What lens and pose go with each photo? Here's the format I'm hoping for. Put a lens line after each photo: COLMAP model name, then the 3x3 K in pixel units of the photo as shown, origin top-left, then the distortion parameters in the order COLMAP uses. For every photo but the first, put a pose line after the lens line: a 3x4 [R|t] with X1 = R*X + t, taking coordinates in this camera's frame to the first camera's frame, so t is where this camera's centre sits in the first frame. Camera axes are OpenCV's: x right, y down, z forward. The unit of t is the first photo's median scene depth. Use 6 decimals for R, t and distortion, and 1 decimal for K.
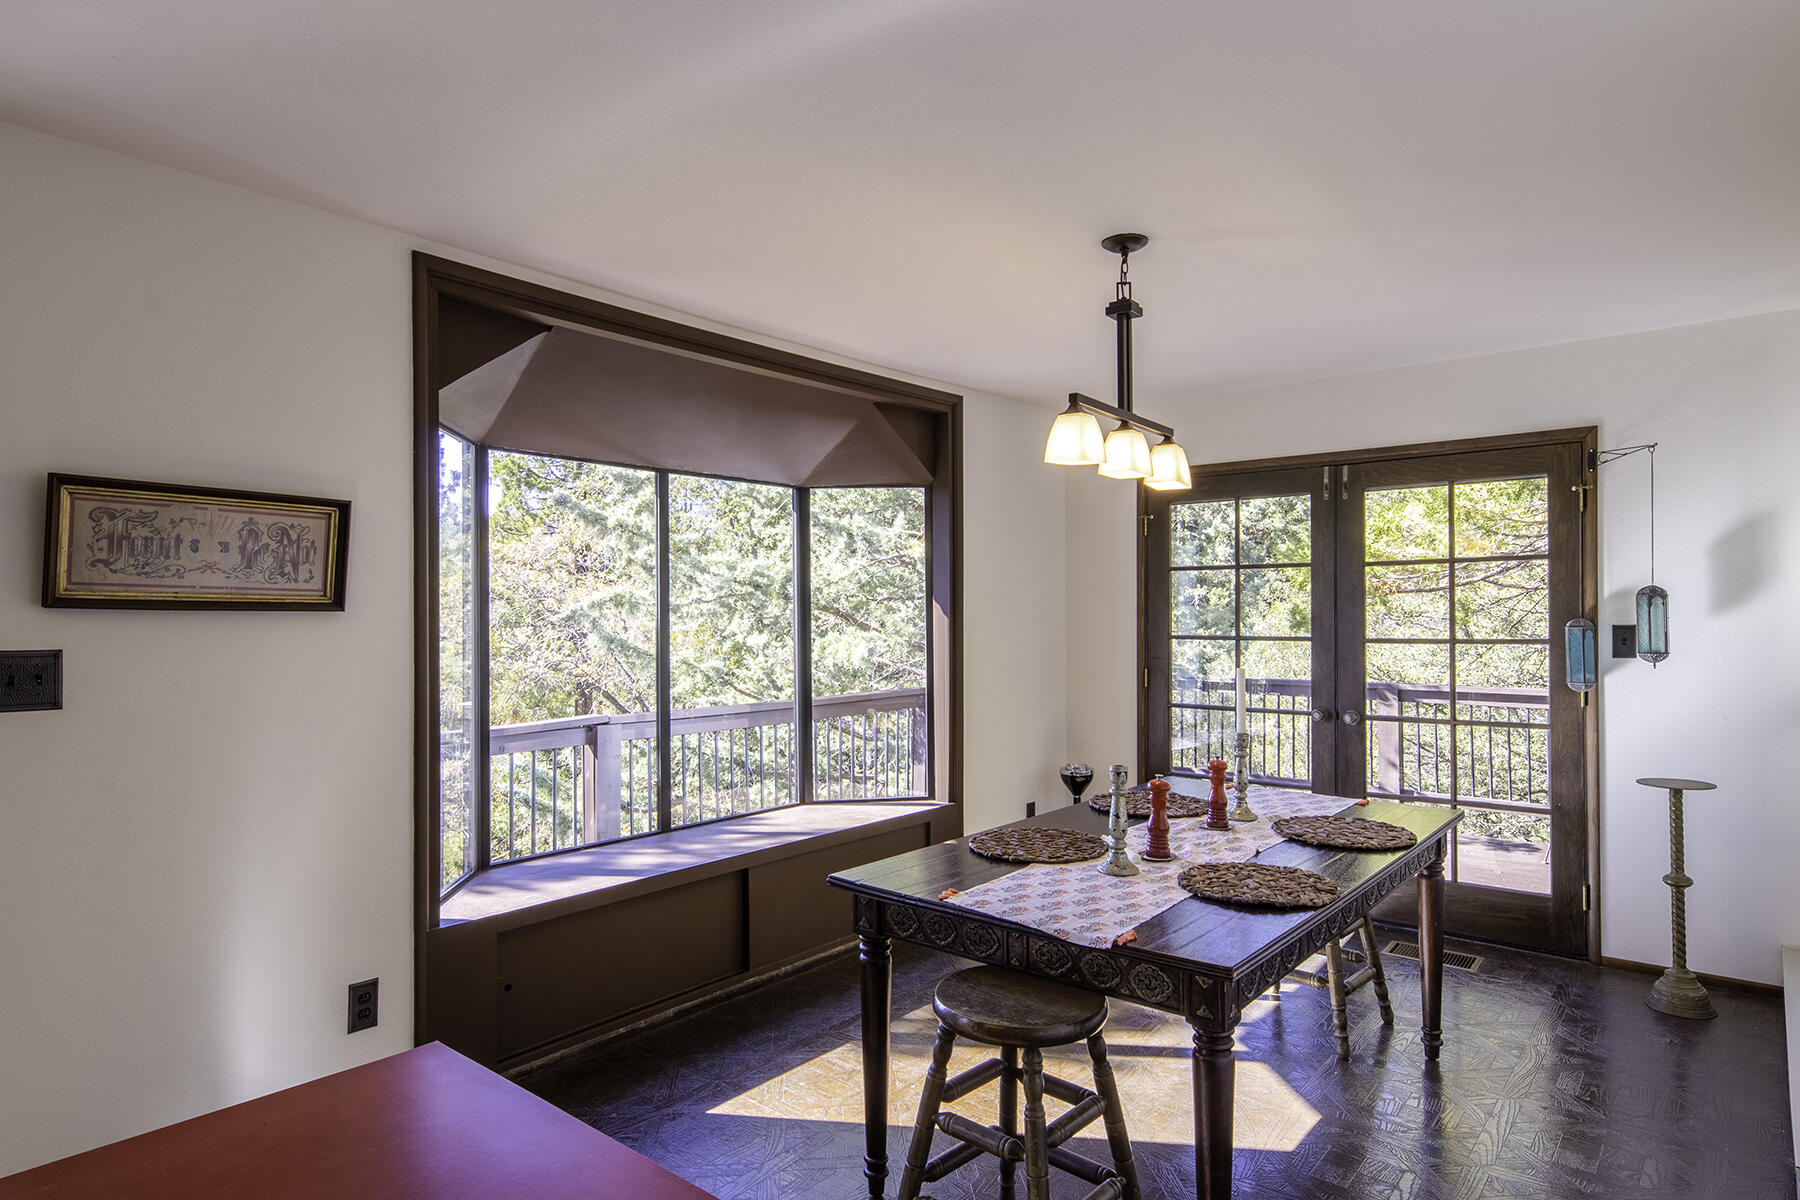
lens RADIAL K [[1003.0, 0, 889.5], [0, 1003.0, 568.2], [0, 0, 1]] dist [0.002532, -0.000656]
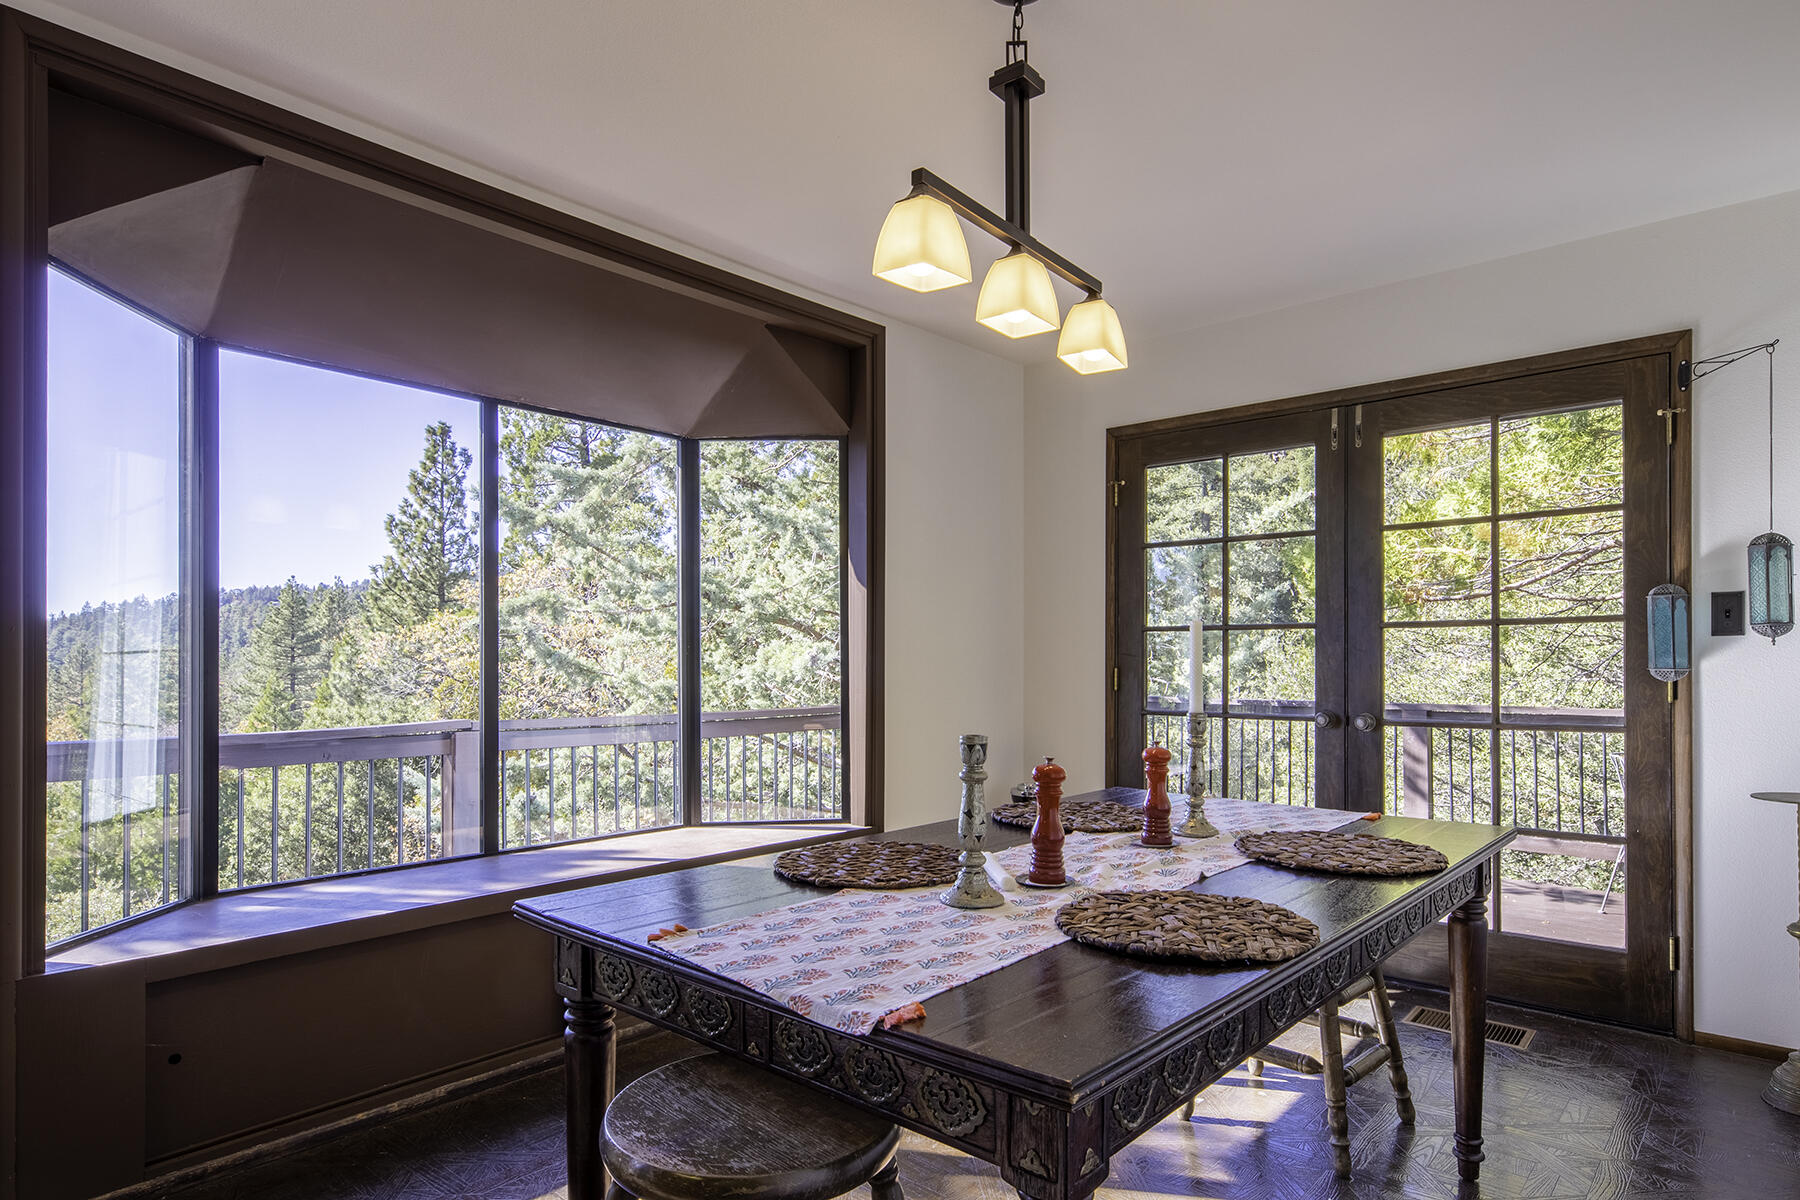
lens RADIAL K [[1013.4, 0, 888.6], [0, 1013.4, 607.4], [0, 0, 1]] dist [0.003579, -0.001012]
pose [[0.999754, 0.005874, -0.021400, 0.134903], [-0.005966, 0.999973, -0.004207, 0.085309], [0.021375, 0.004334, 0.999762, 0.255773]]
